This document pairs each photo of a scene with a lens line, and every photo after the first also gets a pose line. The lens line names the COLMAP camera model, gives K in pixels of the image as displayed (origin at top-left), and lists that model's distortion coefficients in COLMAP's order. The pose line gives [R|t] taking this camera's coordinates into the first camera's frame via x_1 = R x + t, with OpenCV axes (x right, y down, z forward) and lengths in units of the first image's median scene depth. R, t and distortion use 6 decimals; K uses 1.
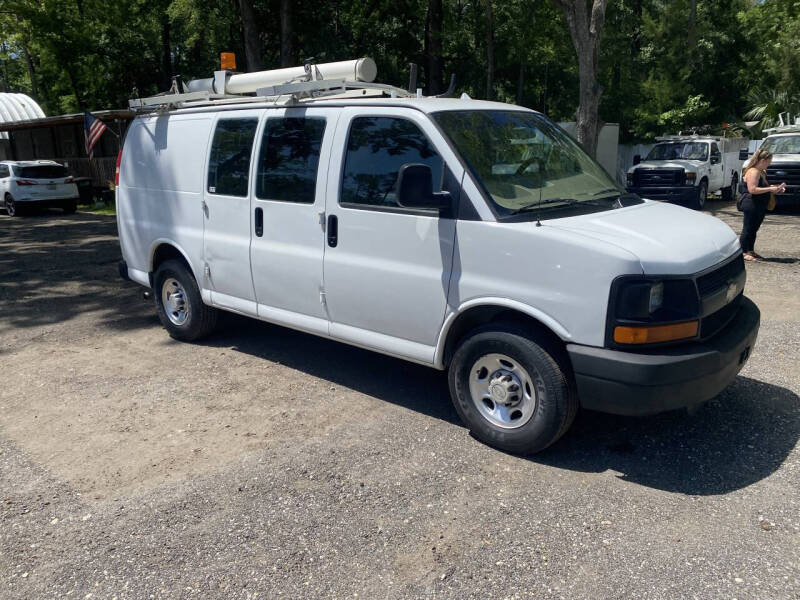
lens RADIAL K [[609.8, 0, 403.2], [0, 609.8, 311.4], [0, 0, 1]] dist [0.026587, -0.024285]
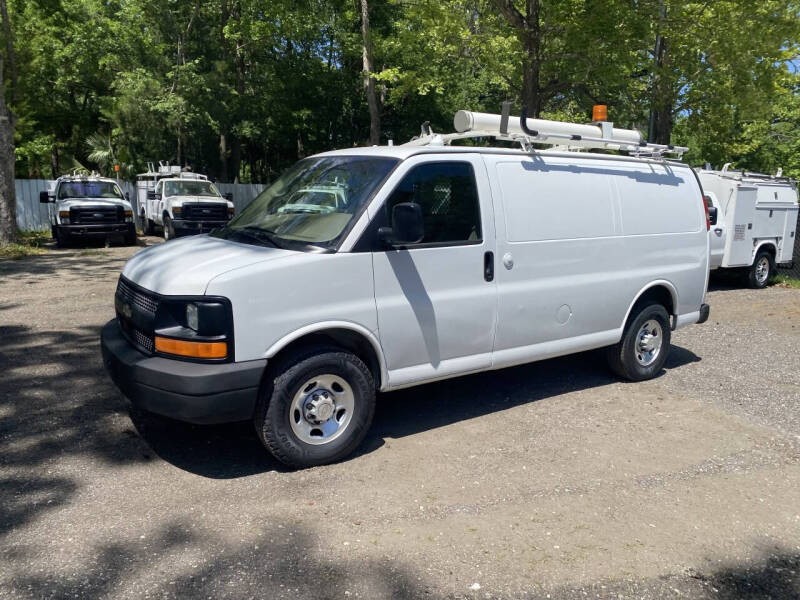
lens RADIAL K [[609.8, 0, 395.1], [0, 609.8, 293.6], [0, 0, 1]] dist [0.026587, -0.024285]
pose [[0.325187, -0.129852, 0.936692, -1.488522], [0.209084, 0.975886, 0.062698, -0.212954], [-0.922246, 0.175459, 0.344495, 0.893722]]
